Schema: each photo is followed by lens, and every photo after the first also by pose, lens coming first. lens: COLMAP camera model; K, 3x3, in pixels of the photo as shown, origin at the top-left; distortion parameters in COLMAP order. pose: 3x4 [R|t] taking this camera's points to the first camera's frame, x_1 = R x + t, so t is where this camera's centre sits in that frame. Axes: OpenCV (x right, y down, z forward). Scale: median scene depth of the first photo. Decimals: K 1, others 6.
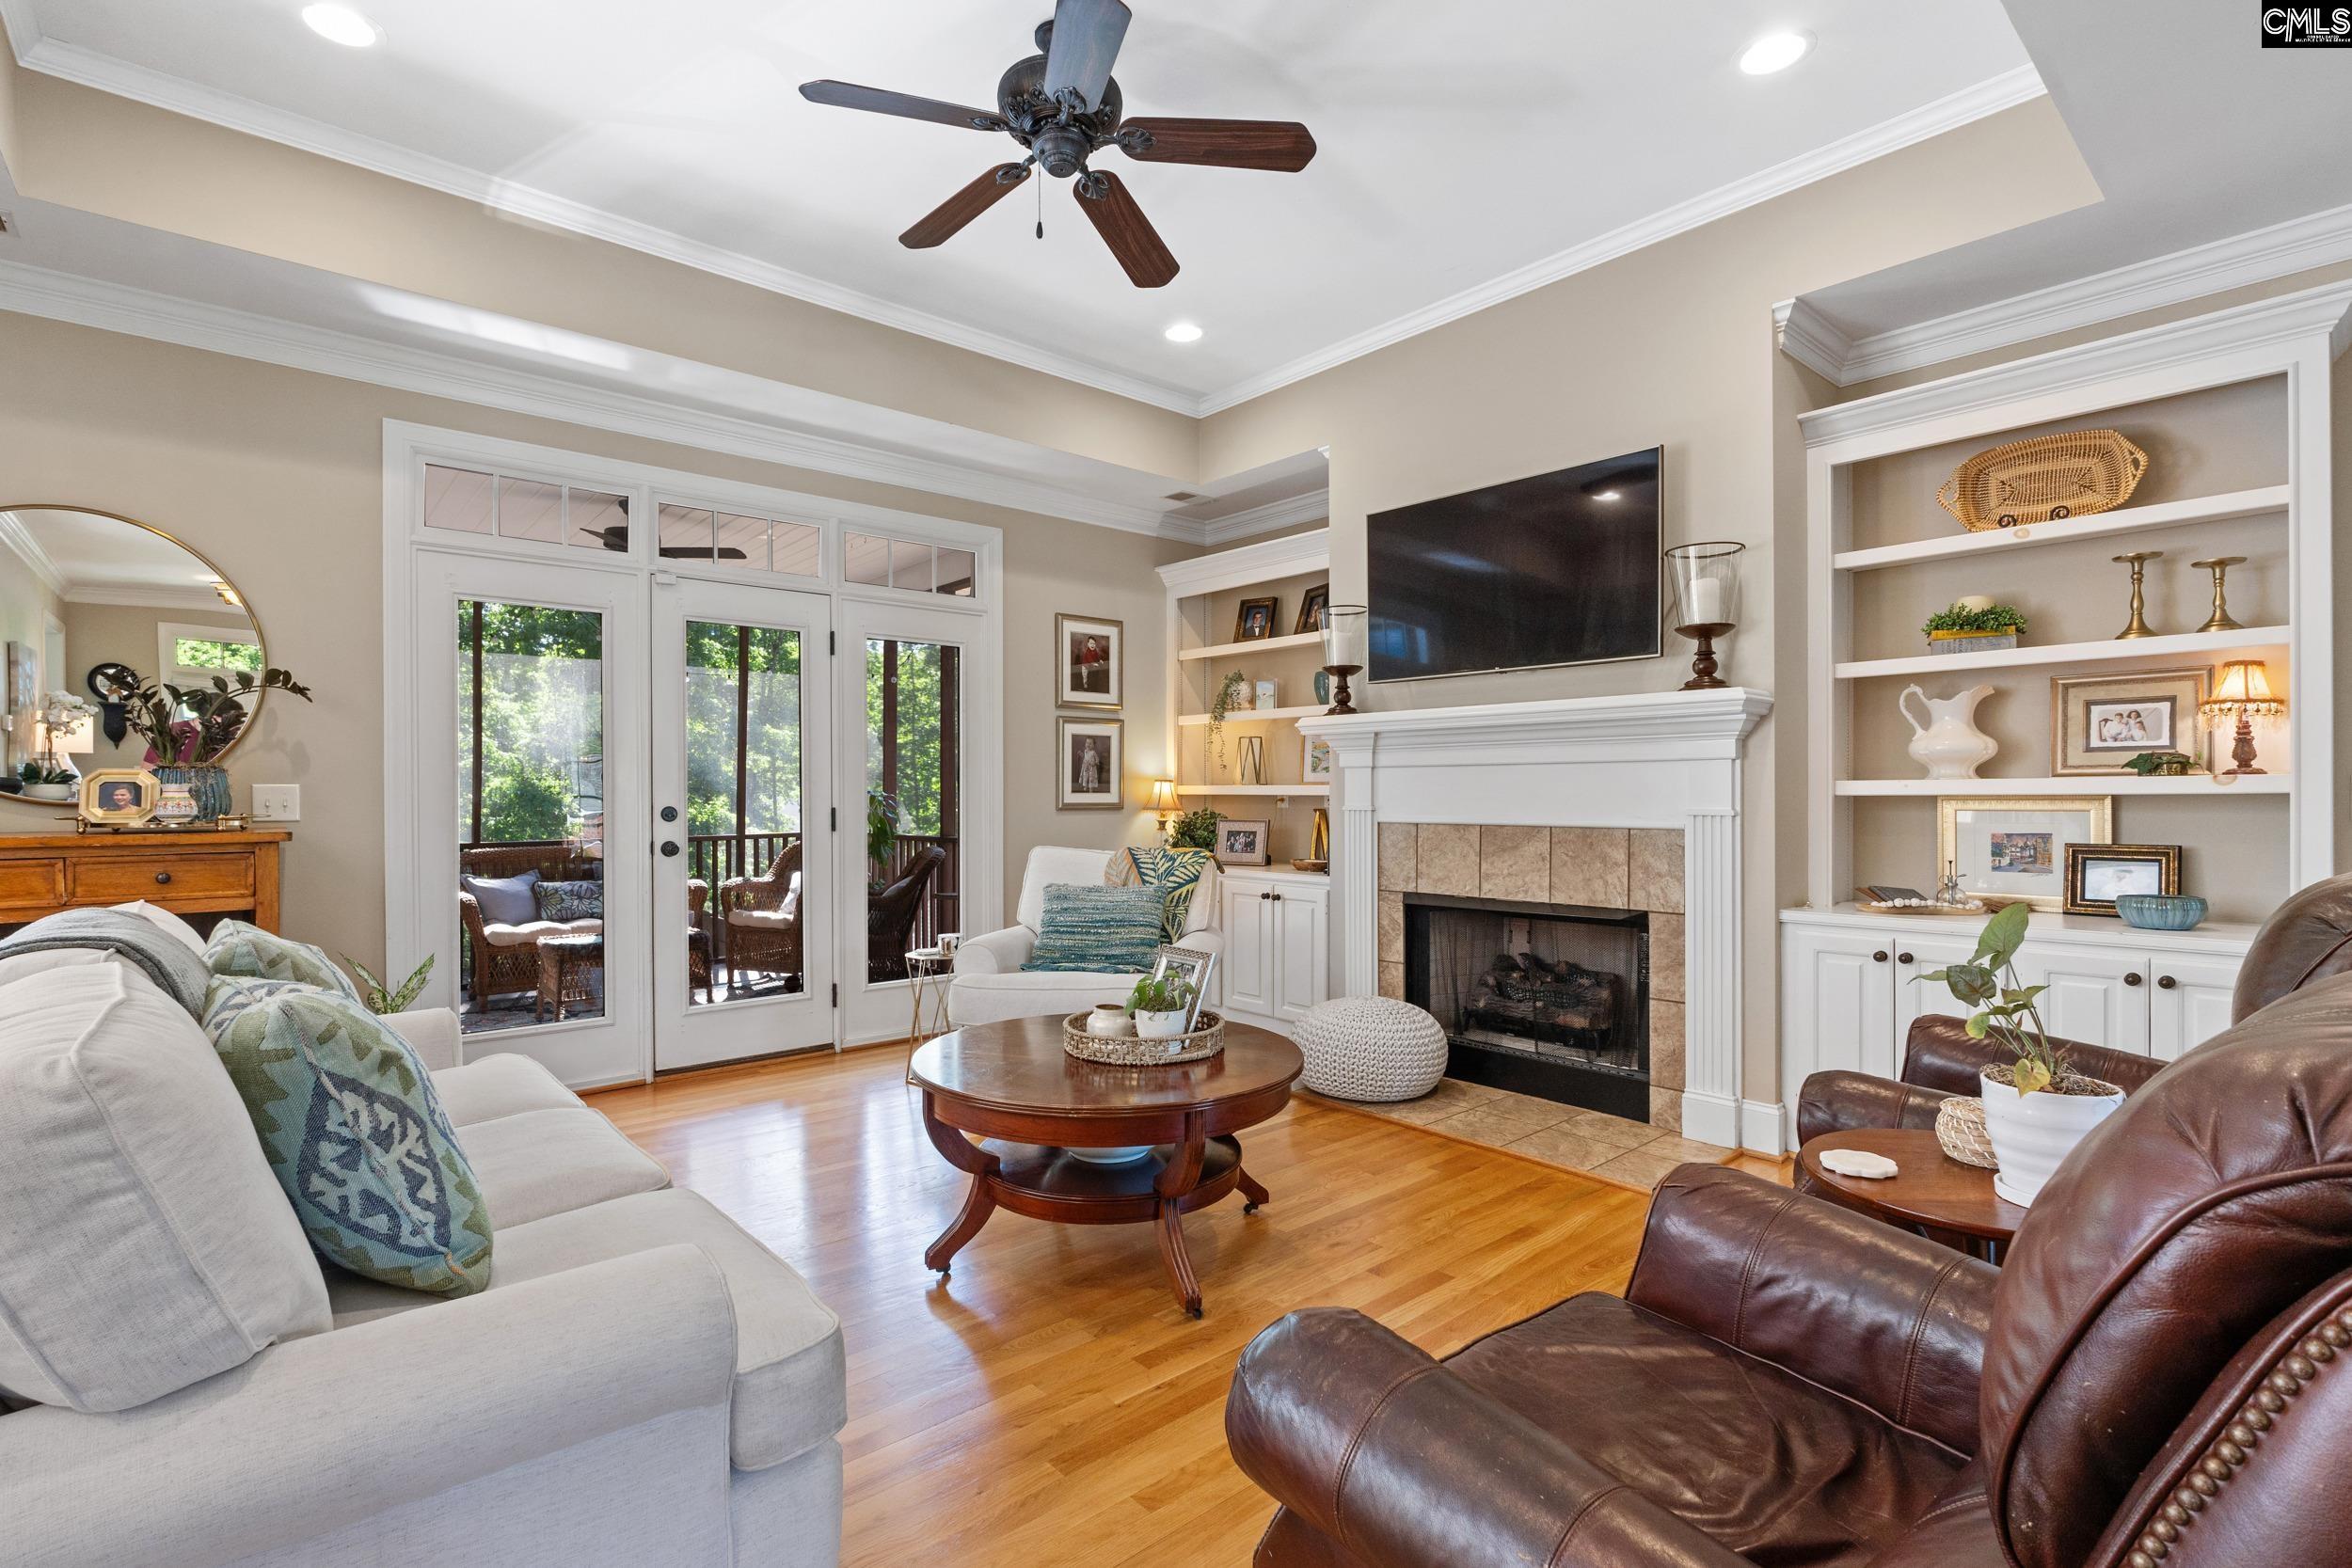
lens RADIAL K [[1079.9, 0, 1171.3], [0, 1079.9, 792.9], [0, 0, 1]] dist [-0.011467, 0.000246]
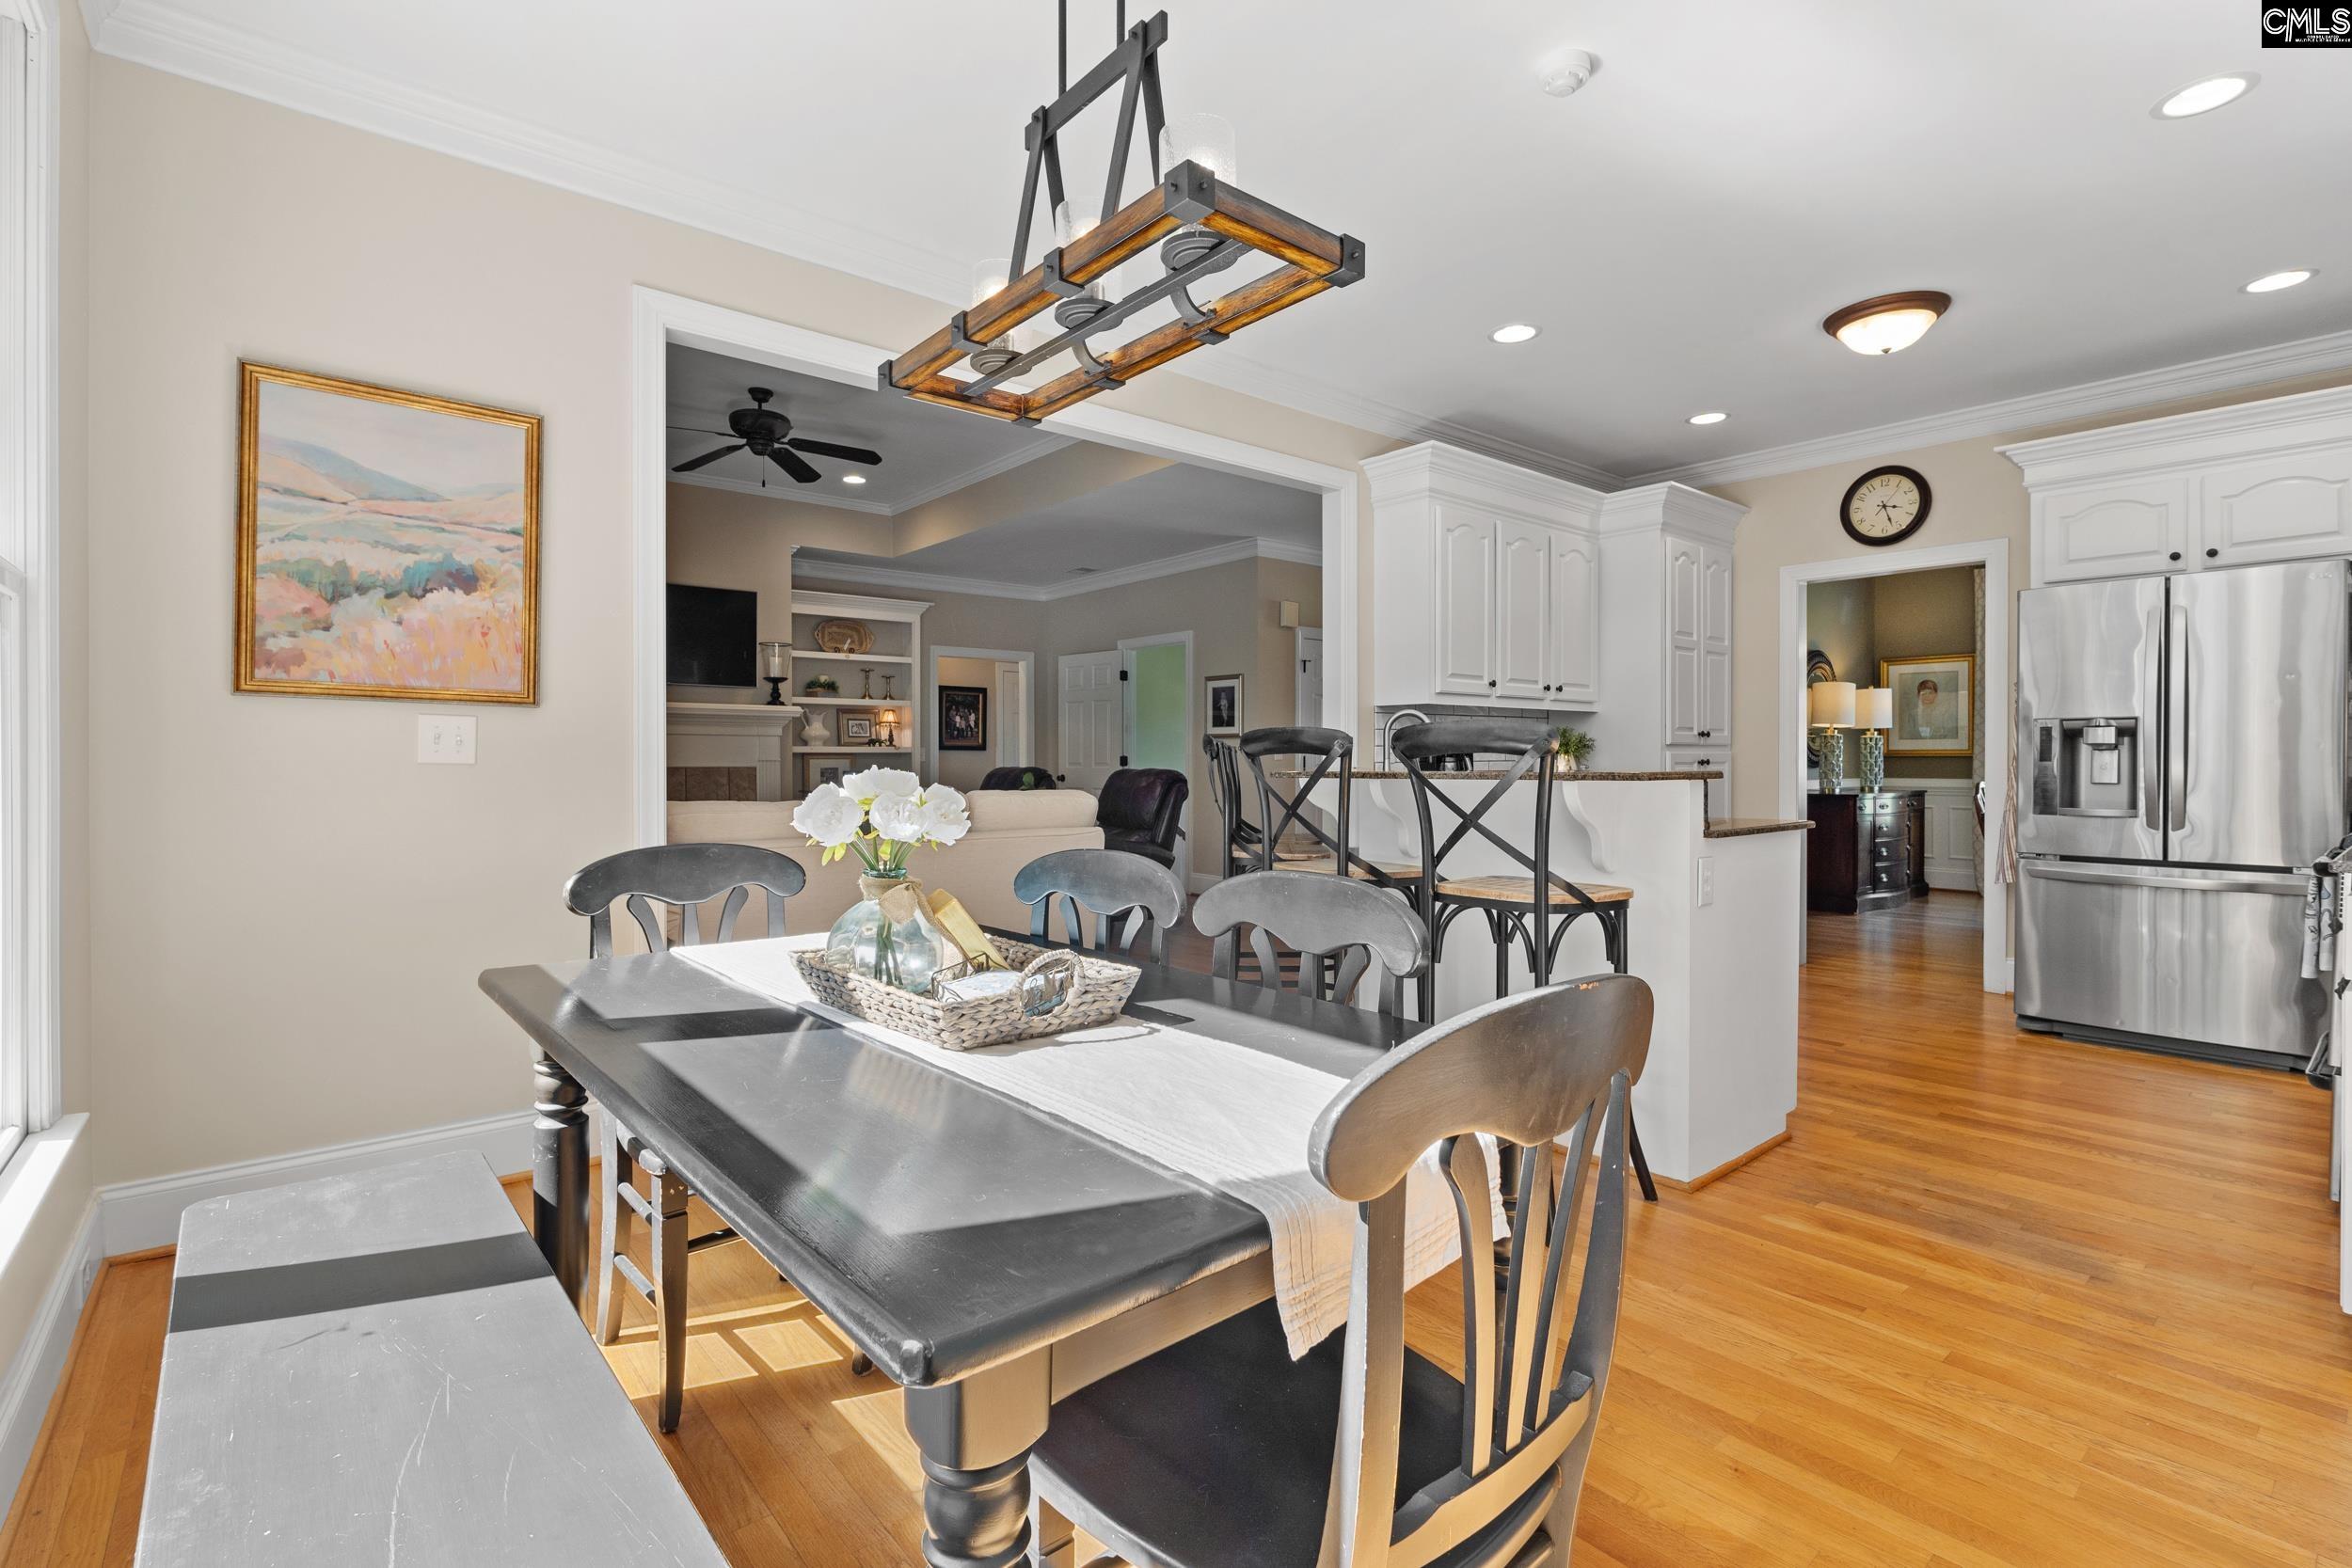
lens RADIAL K [[1076.1, 0, 1167.3], [0, 1076.1, 777.9], [0, 0, 1]] dist [-0.010978, 0.000823]
pose [[0.028580, -0.010627, 0.999535, -1.599446], [-0.001849, 0.999941, 0.010684, 0.028948], [-0.999590, -0.002153, 0.028559, 0.089536]]
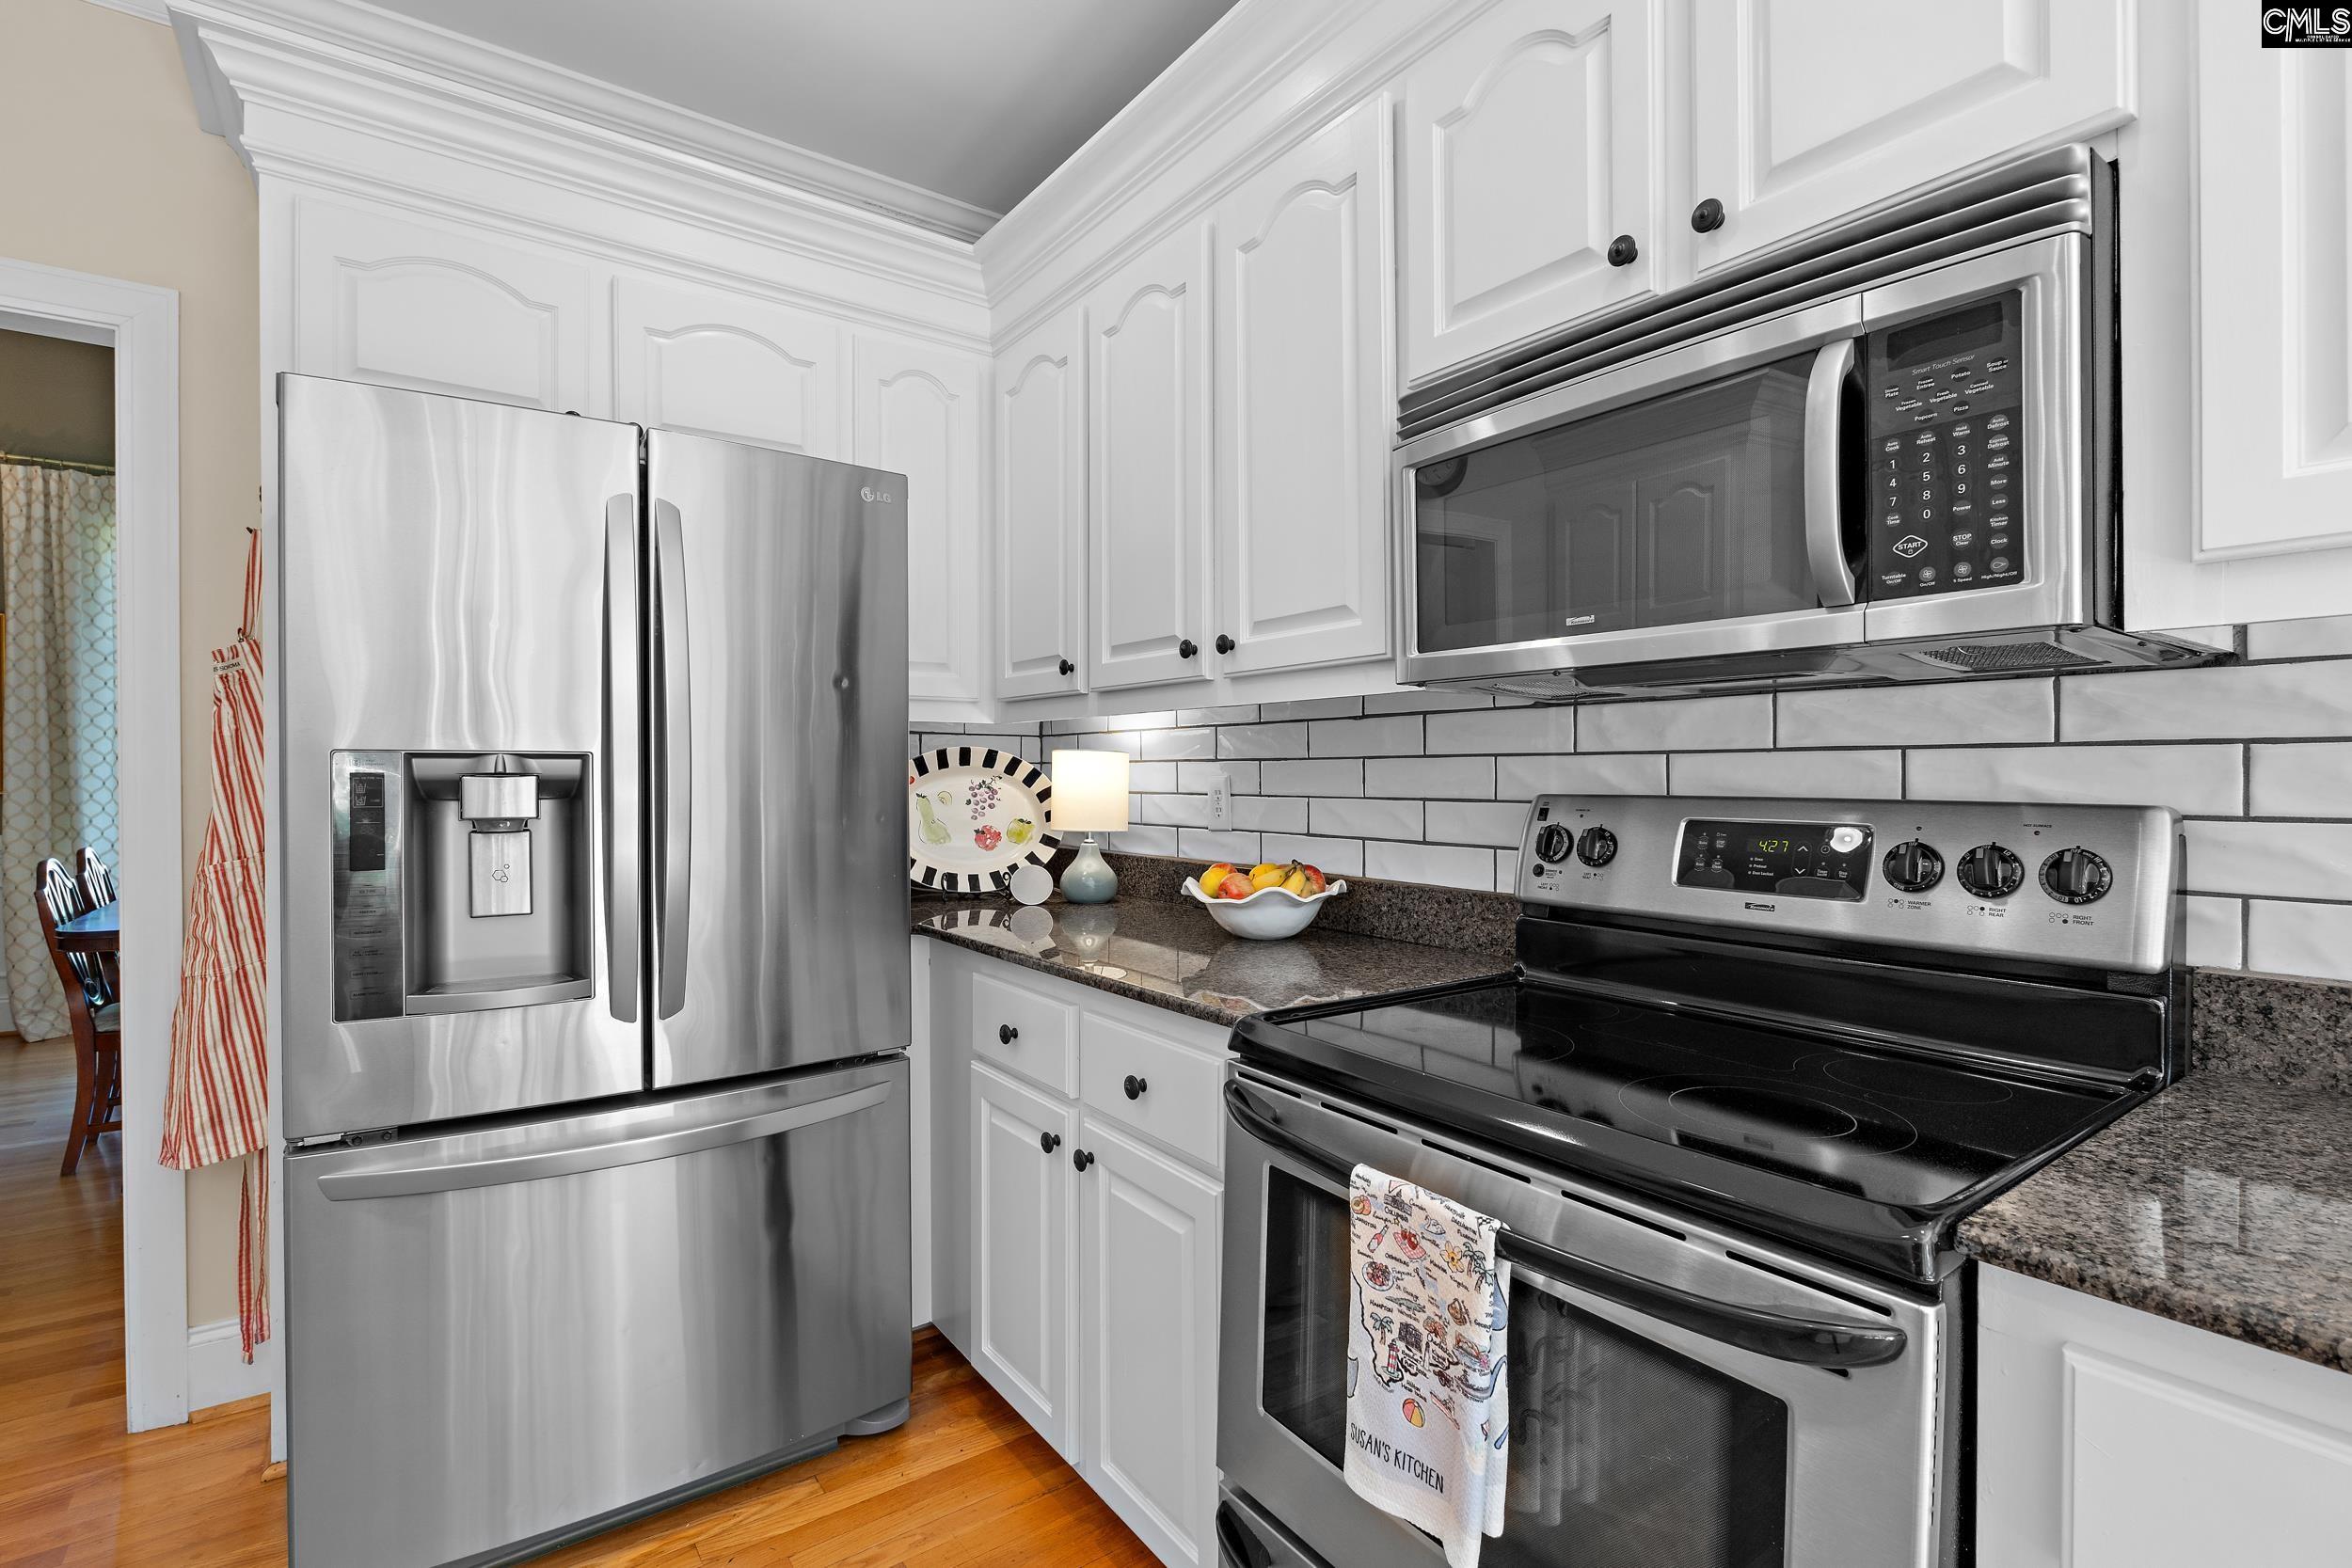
lens RADIAL K [[1076.1, 0, 1167.3], [0, 1076.1, 777.9], [0, 0, 1]] dist [-0.010978, 0.000823]
pose [[-0.994773, 0.001466, 0.102105, -0.855912], [0.001919, 0.999989, 0.004339, -0.010651], [-0.102097, 0.004512, -0.994764, -0.390033]]
